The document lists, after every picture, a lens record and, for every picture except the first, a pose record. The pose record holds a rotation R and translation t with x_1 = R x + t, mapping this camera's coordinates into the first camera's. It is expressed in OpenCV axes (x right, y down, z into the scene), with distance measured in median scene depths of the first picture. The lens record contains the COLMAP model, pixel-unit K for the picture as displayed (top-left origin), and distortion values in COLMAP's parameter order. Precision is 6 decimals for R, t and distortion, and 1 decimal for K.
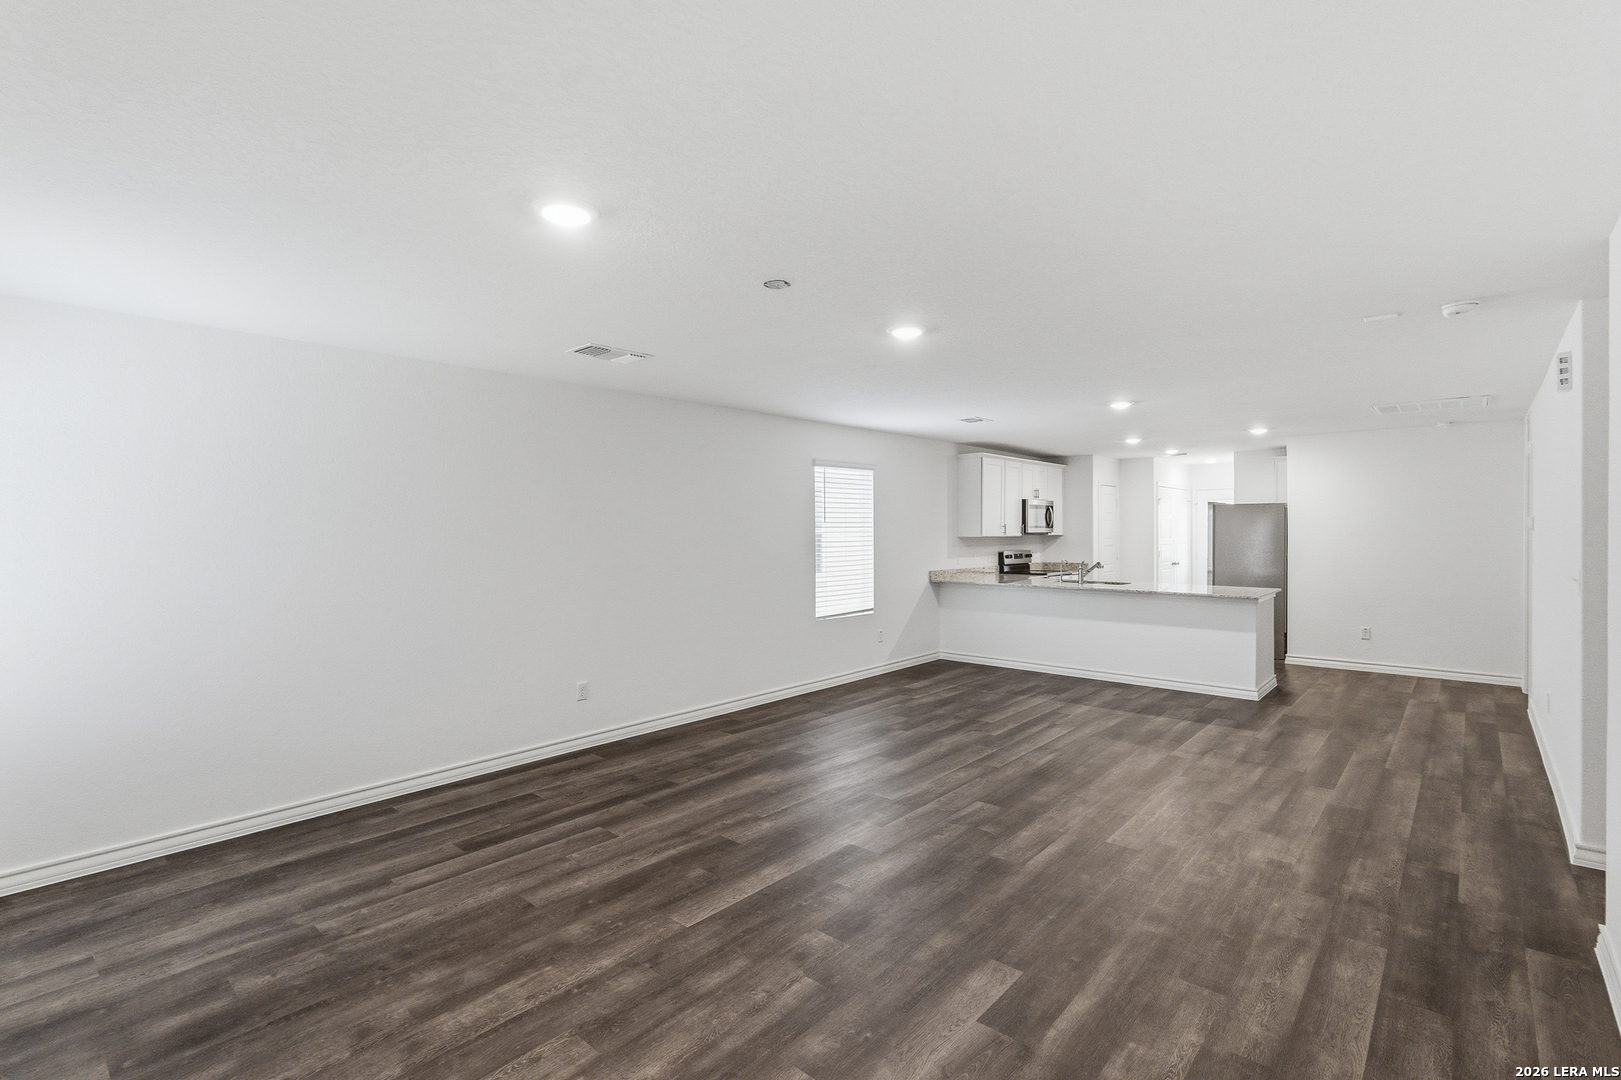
lens RADIAL K [[748.6, 0, 800.7], [0, 748.6, 529.1], [0, 0, 1]] dist [-0.000887, 0.003384]
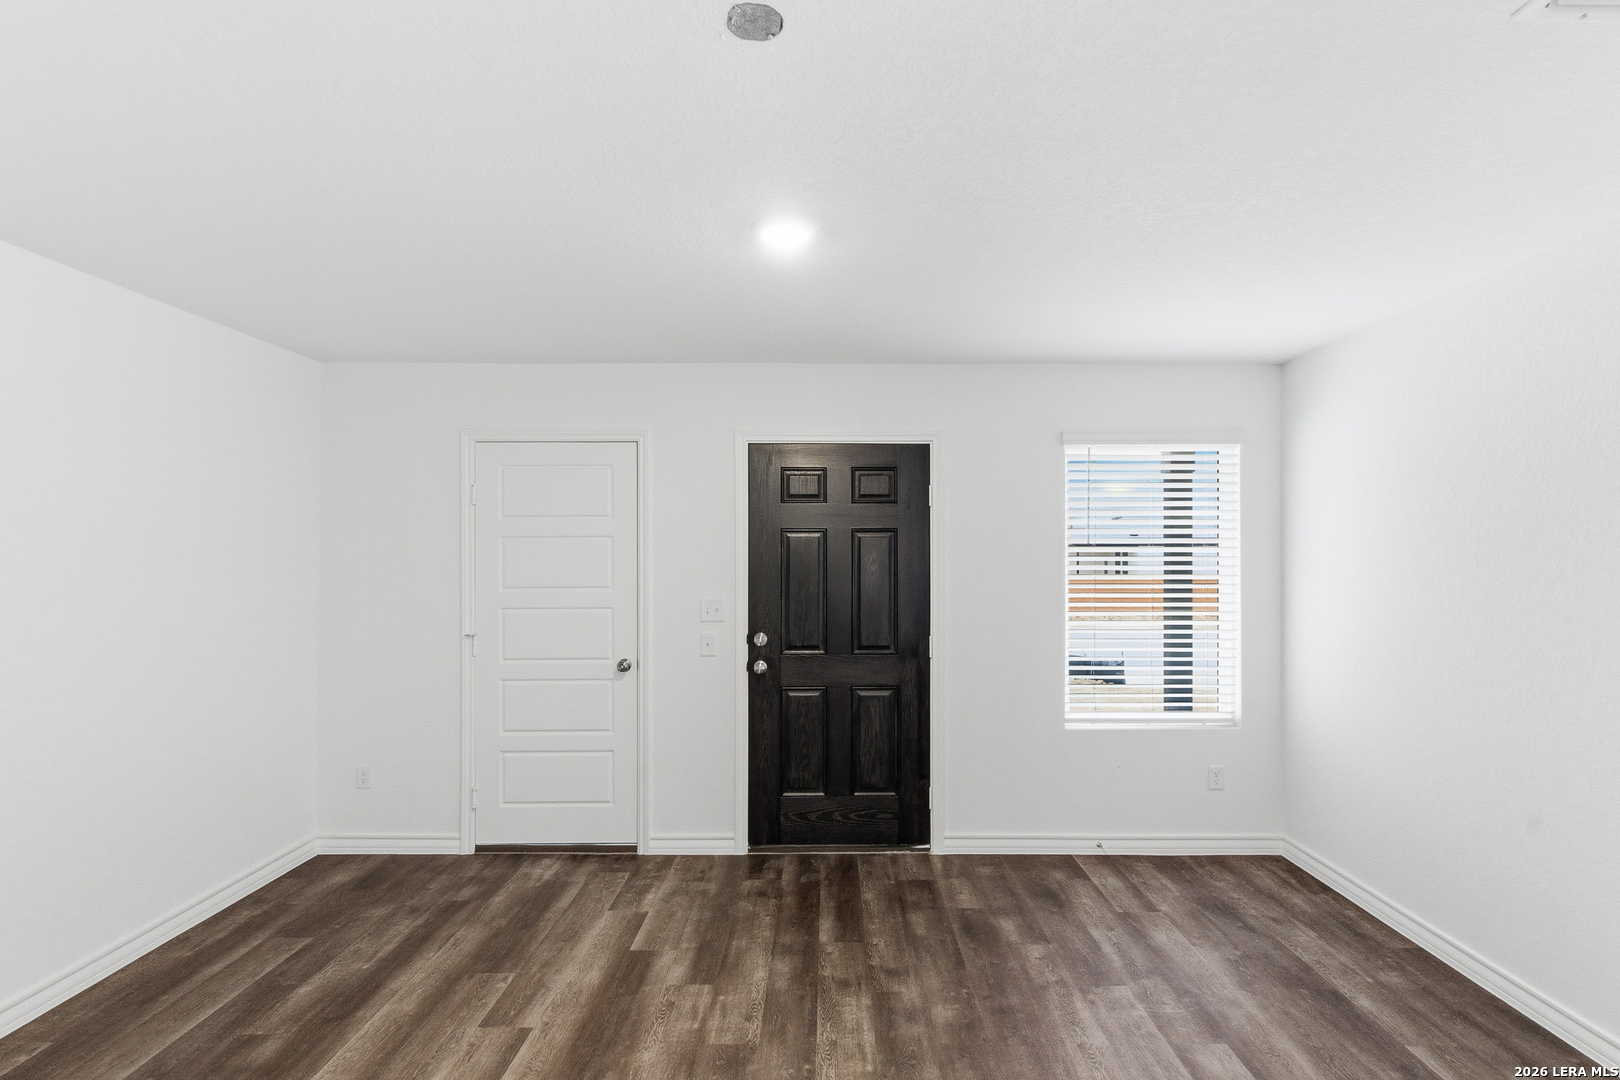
lens RADIAL K [[793.4, 0, 829.1], [0, 793.4, 554.5], [0, 0, 1]] dist [-0.000356, 0.001865]
pose [[-0.748098, -0.006144, -0.663559, 0.143071], [0.000879, 0.999947, -0.010249, 0.007677], [0.663587, -0.008251, -0.748054, 0.799456]]
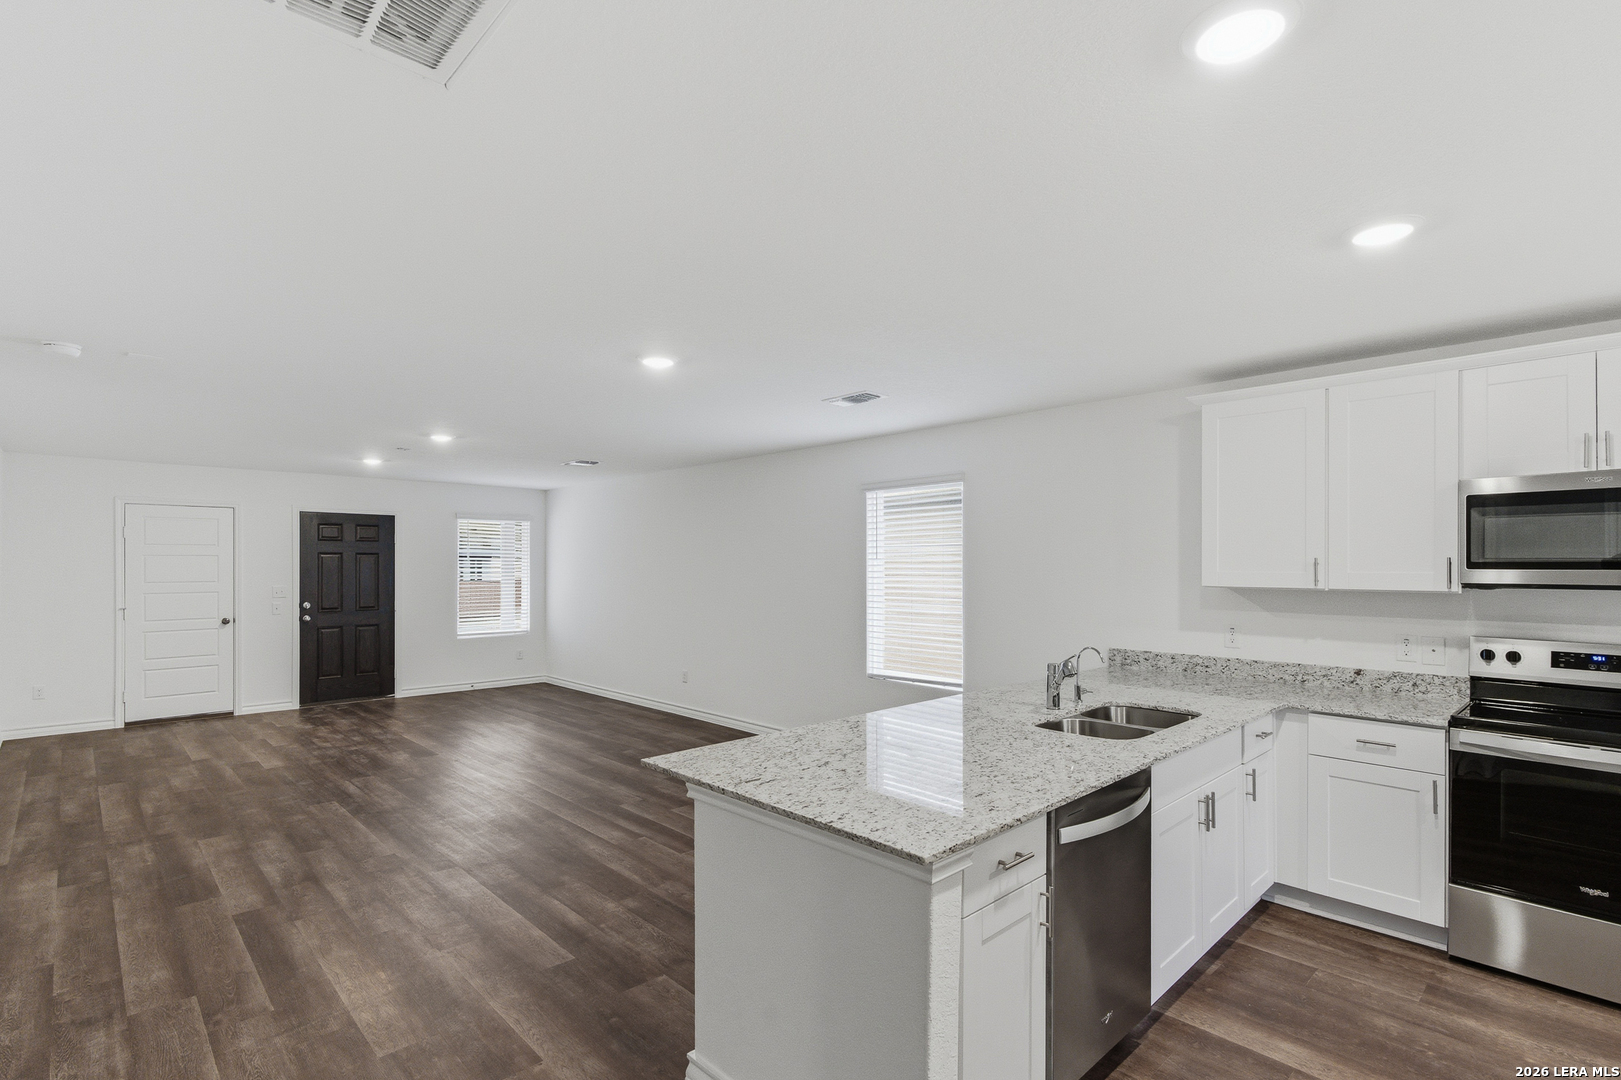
lens RADIAL K [[769.7, 0, 806.1], [0, 769.7, 564.3], [0, 0, 1]] dist [0.004221, 0.000120]
pose [[-0.078669, 0.001677, -0.996899, 1.149135], [-0.001573, 0.999997, 0.001806, -0.005929], [0.996900, 0.001710, -0.078667, 1.306375]]
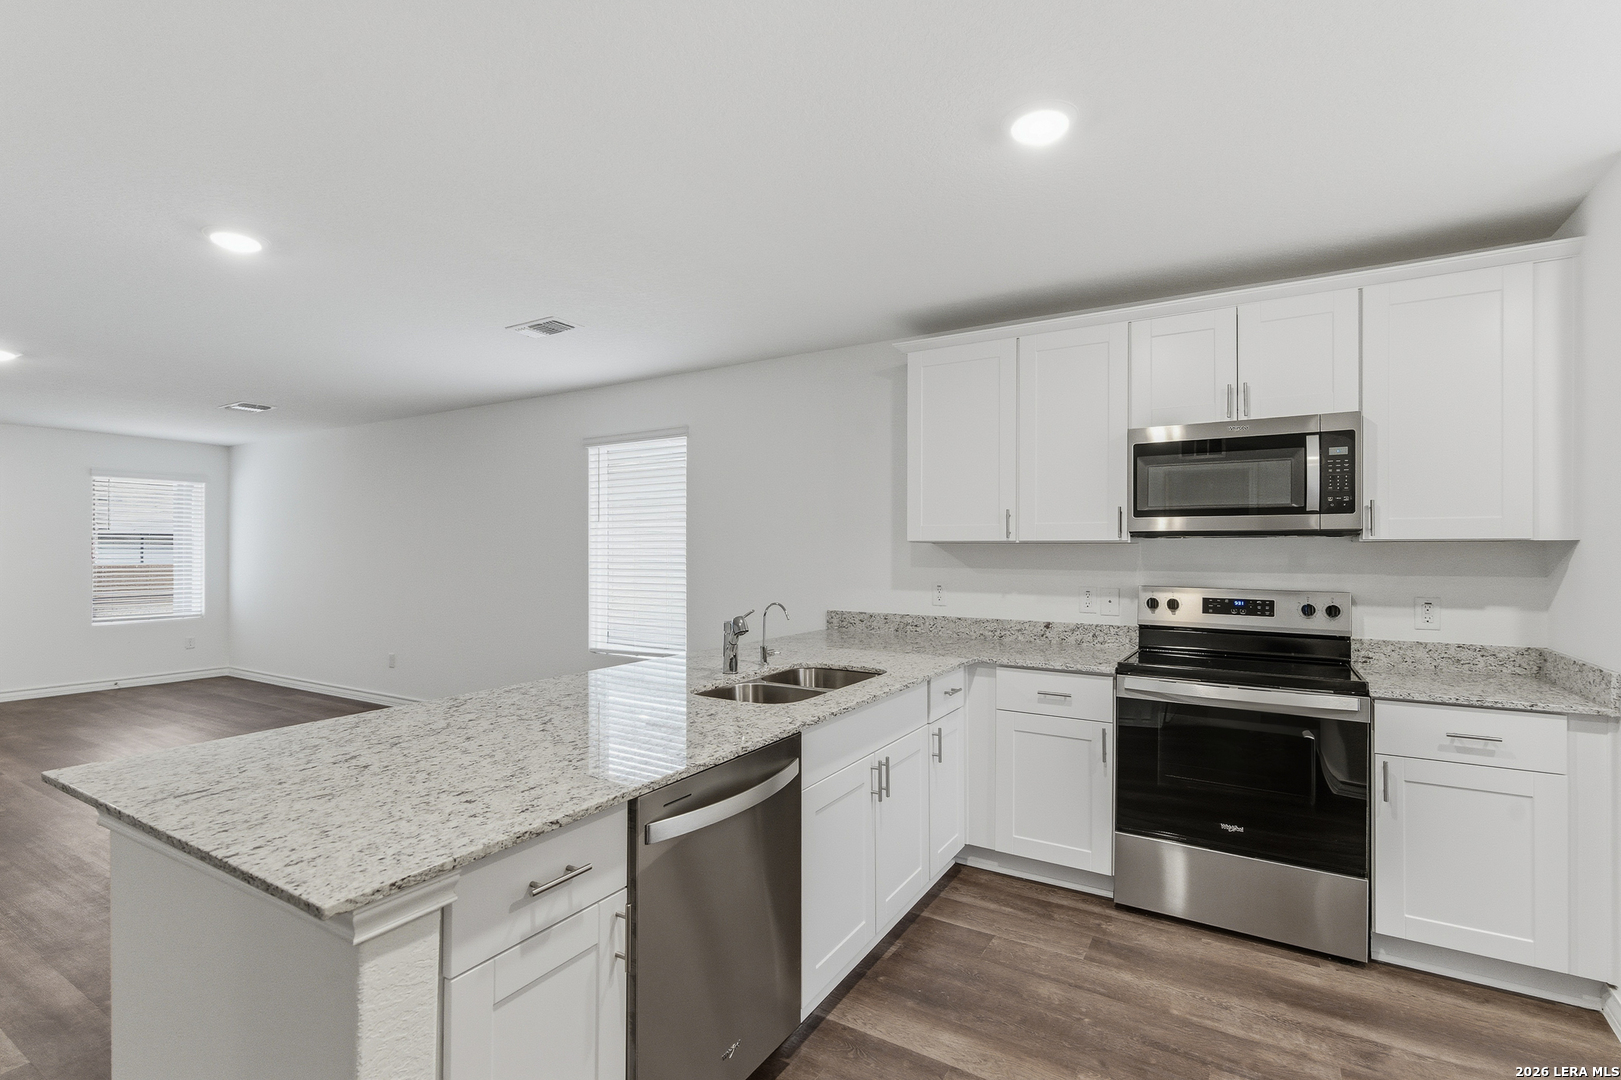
lens RADIAL K [[748.6, 0, 803.5], [0, 748.6, 551.9], [0, 0, 1]] dist [-0.000887, 0.003384]
pose [[0.179739, 0.005988, -0.983696, 1.045140], [-0.002787, 0.999981, 0.005577, 0.021689], [0.983710, 0.001739, 0.179753, 1.407494]]
